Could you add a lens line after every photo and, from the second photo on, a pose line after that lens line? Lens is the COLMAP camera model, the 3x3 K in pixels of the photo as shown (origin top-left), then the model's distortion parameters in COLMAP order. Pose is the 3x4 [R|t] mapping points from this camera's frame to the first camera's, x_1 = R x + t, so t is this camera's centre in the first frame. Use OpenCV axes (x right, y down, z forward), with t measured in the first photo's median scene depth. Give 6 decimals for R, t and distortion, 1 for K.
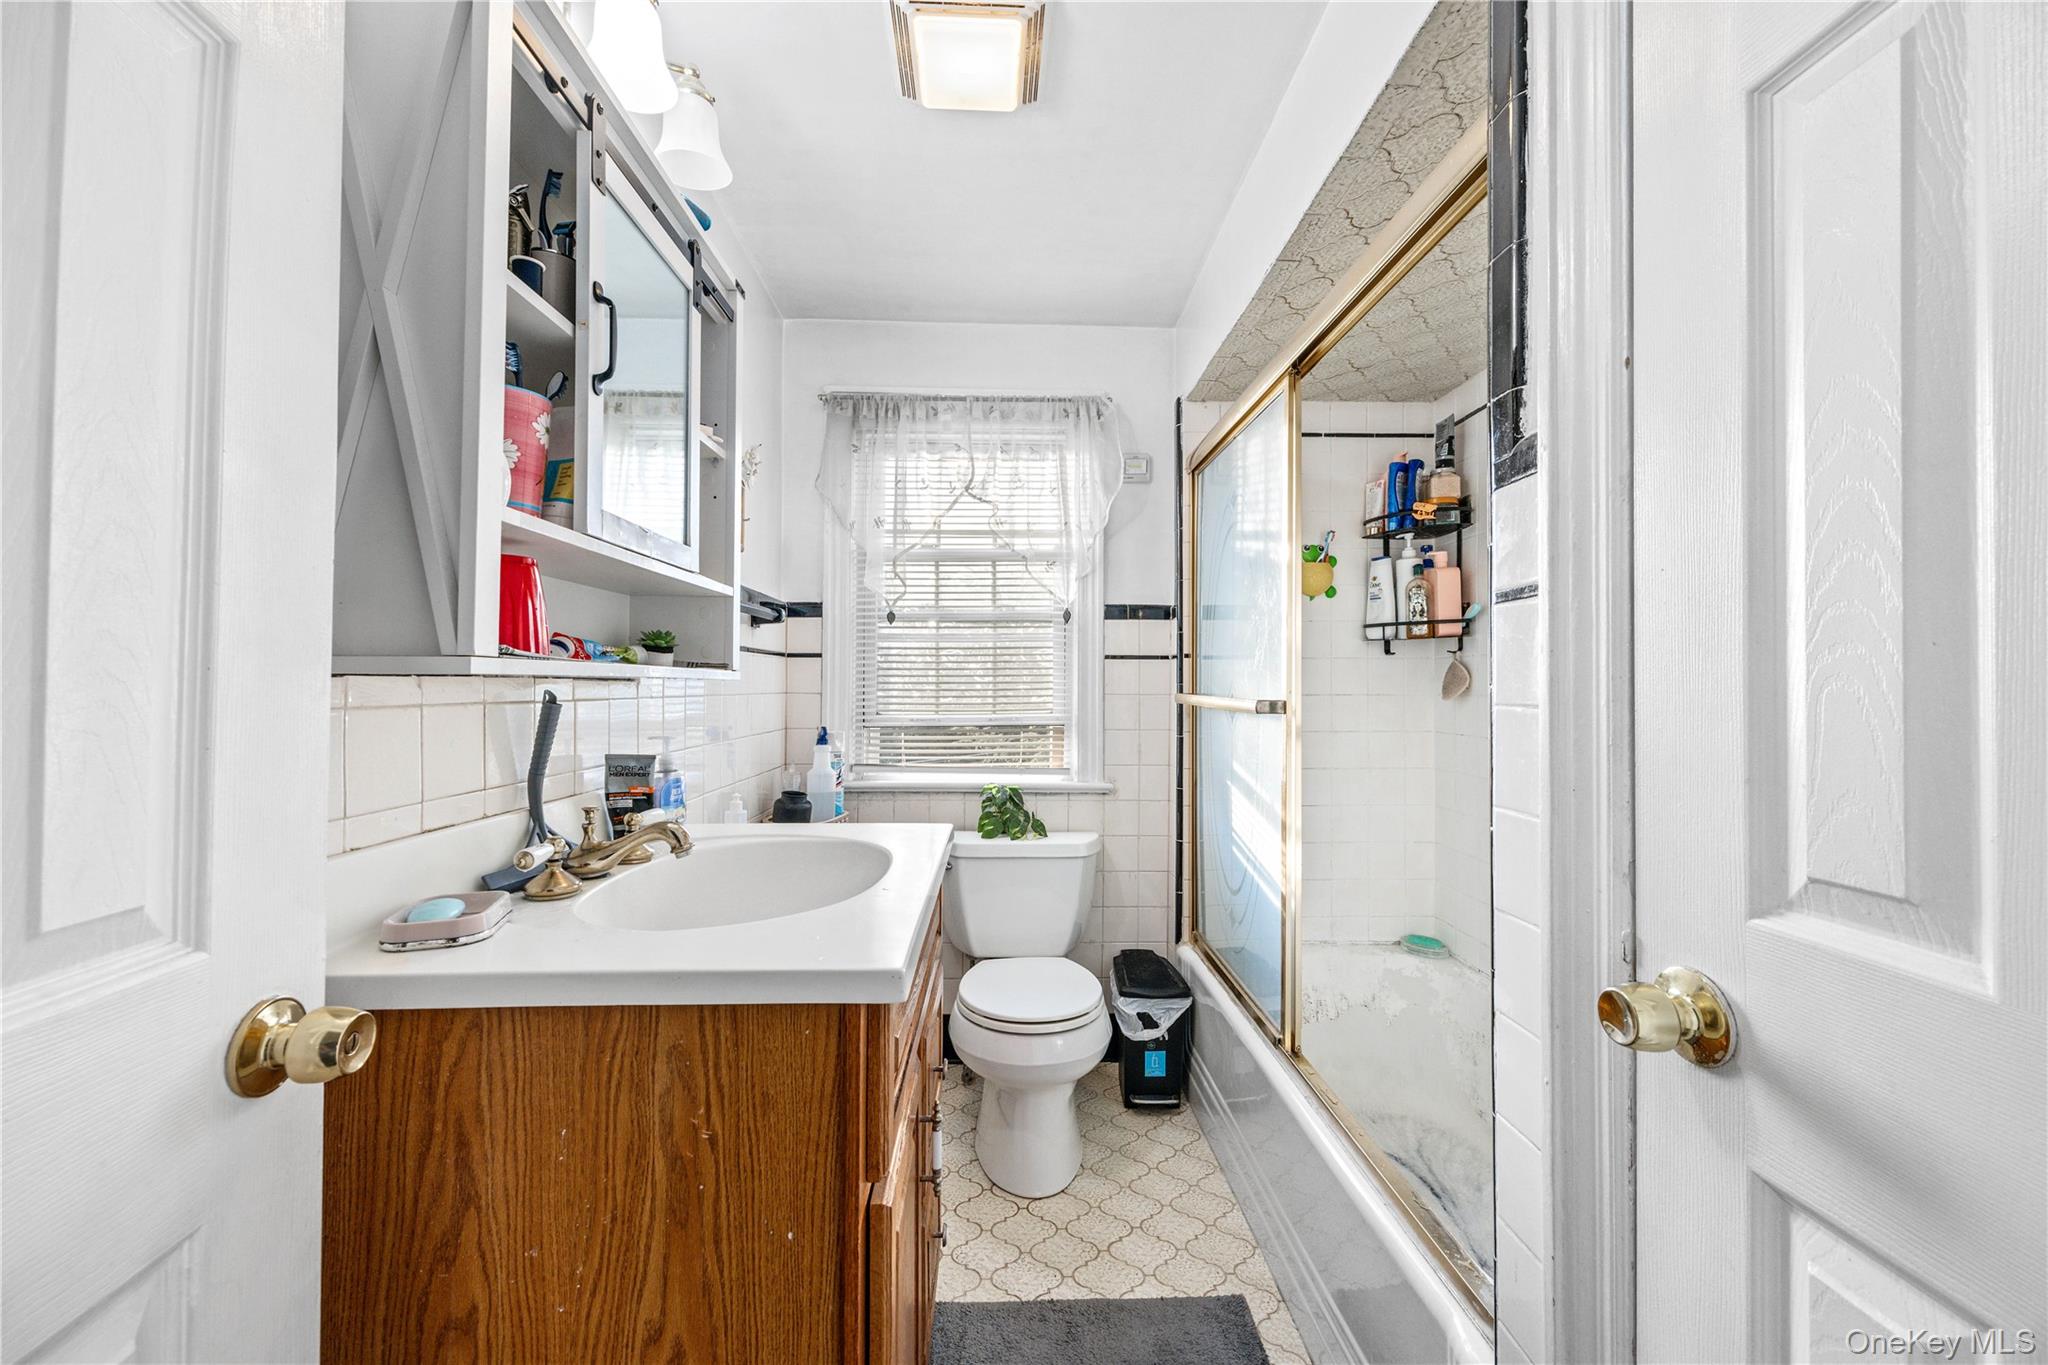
lens RADIAL K [[799.2, 0, 1002.7], [0, 799.2, 674.9], [0, 0, 1]] dist [0.002619, 0.001003]
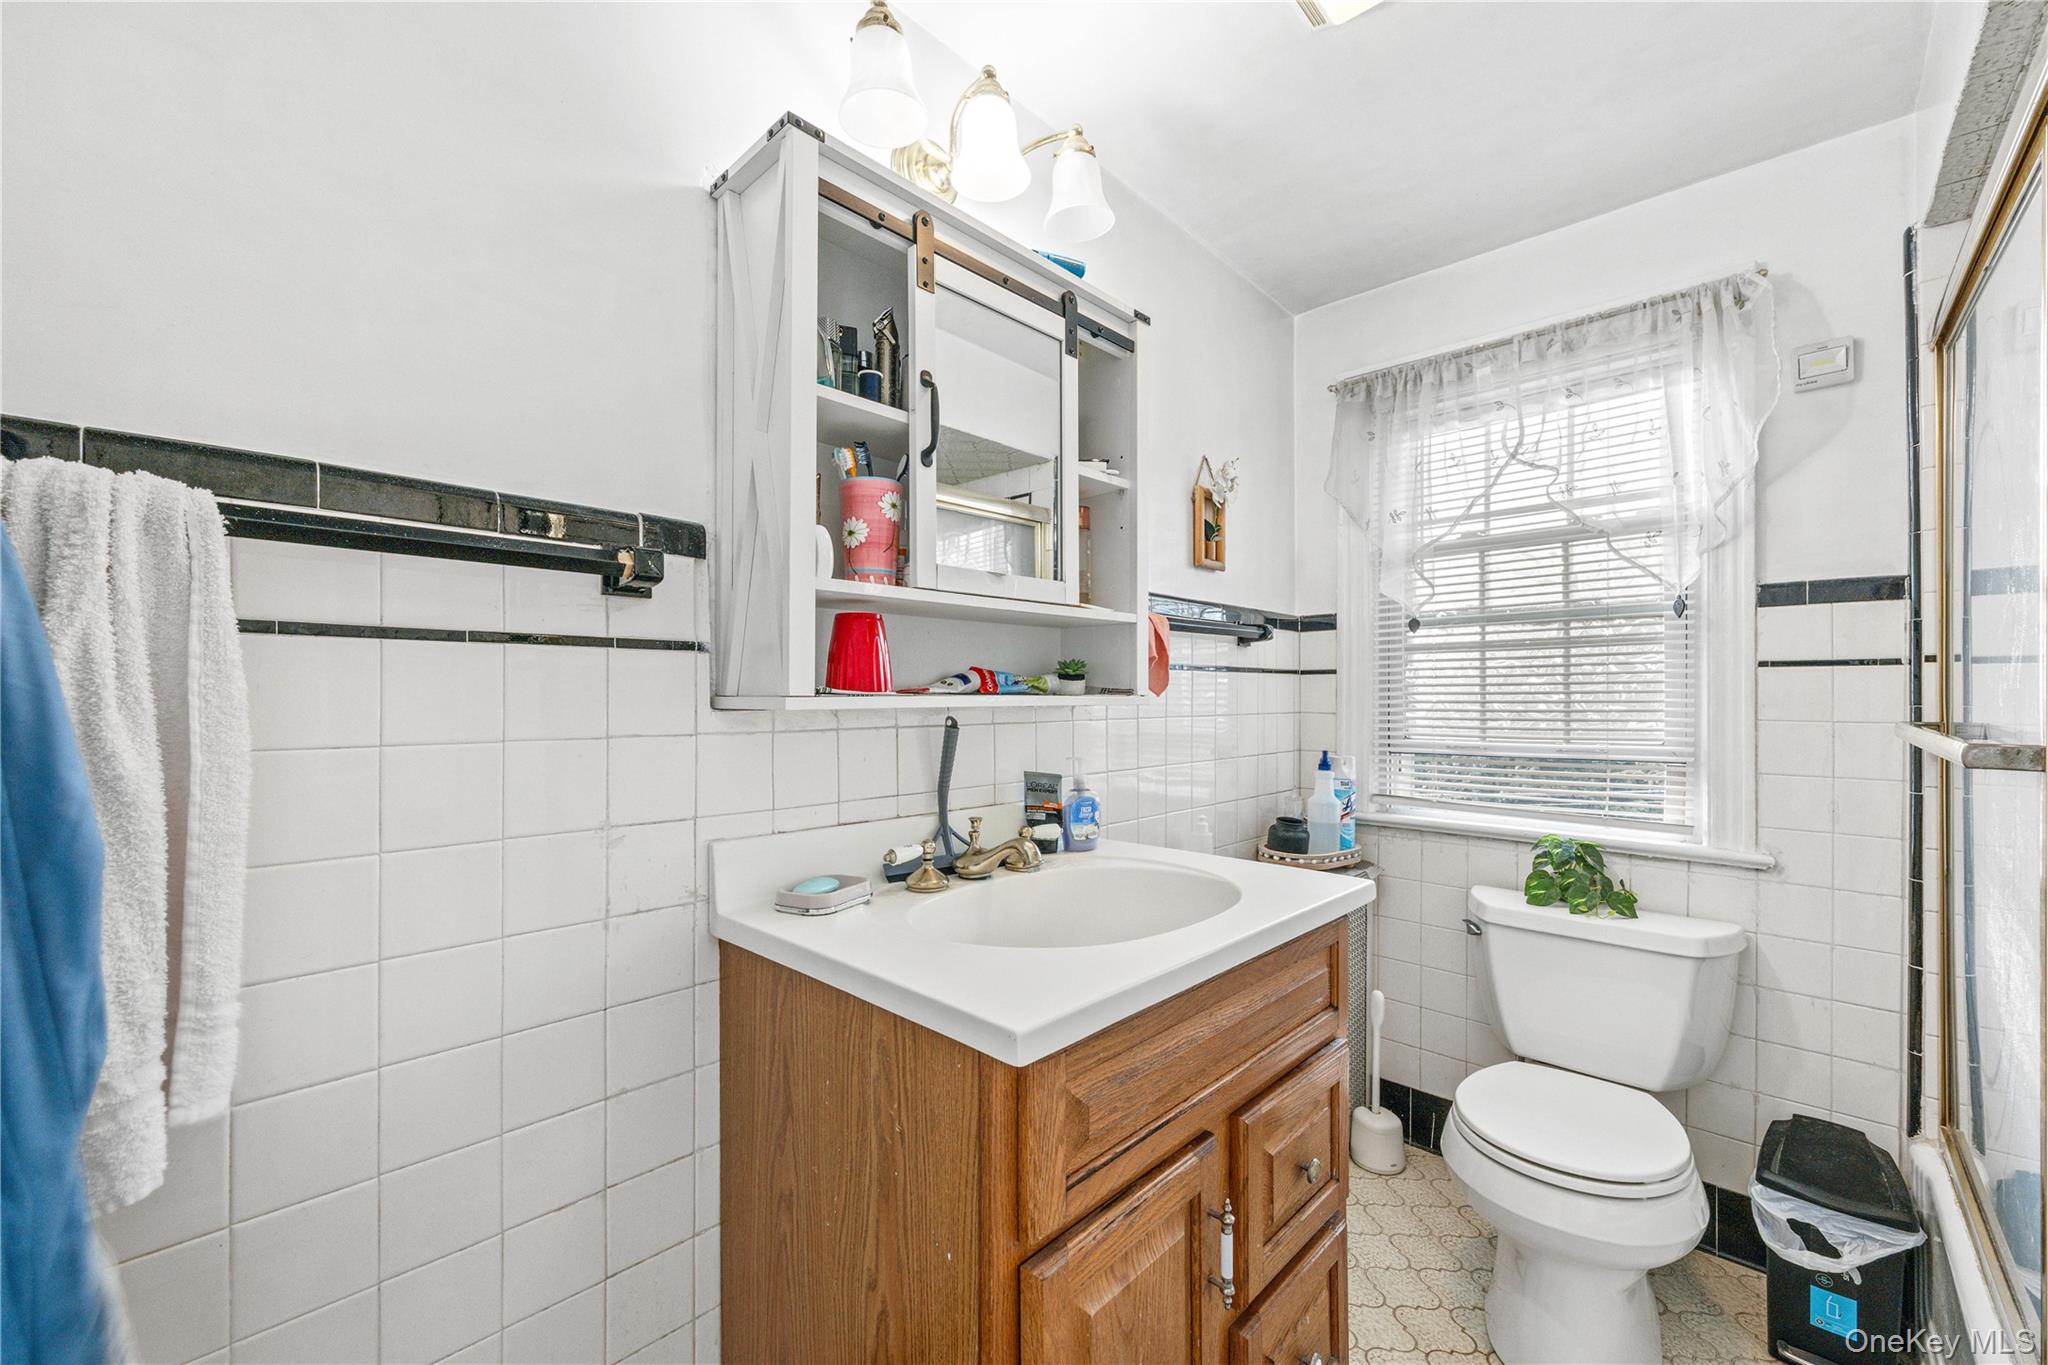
lens RADIAL K [[799.2, 0, 1019.6], [0, 799.2, 692.9], [0, 0, 1]] dist [0.002619, 0.001003]
pose [[0.717697, -0.005639, -0.696333, 0.161173], [0.012246, 0.999915, 0.004524, -0.009586], [0.696248, -0.011774, 0.717705, 0.101035]]
